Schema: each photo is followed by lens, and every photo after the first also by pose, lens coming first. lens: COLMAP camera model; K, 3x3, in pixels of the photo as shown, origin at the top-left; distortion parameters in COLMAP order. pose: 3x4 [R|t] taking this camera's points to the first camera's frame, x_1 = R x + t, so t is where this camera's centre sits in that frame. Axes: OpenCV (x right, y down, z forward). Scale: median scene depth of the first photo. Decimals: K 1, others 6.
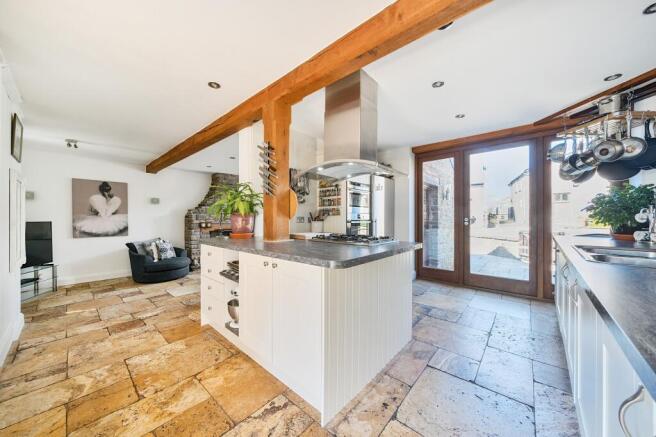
lens RADIAL K [[226.6, 0, 326.0], [0, 226.6, 219.6], [0, 0, 1]] dist [0.000288, -0.000003]
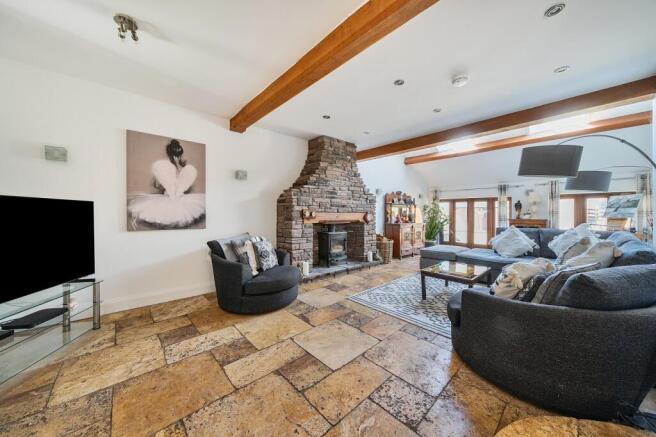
lens RADIAL K [[231.7, 0, 329.9], [0, 231.7, 214.4], [0, 0, 1]] dist [0.000372, 0.000000]
pose [[0.992922, 0.005246, -0.118651, -0.482848], [-0.005650, 0.999979, -0.003071, 0.033562], [0.118632, 0.003720, 0.992931, 0.430114]]
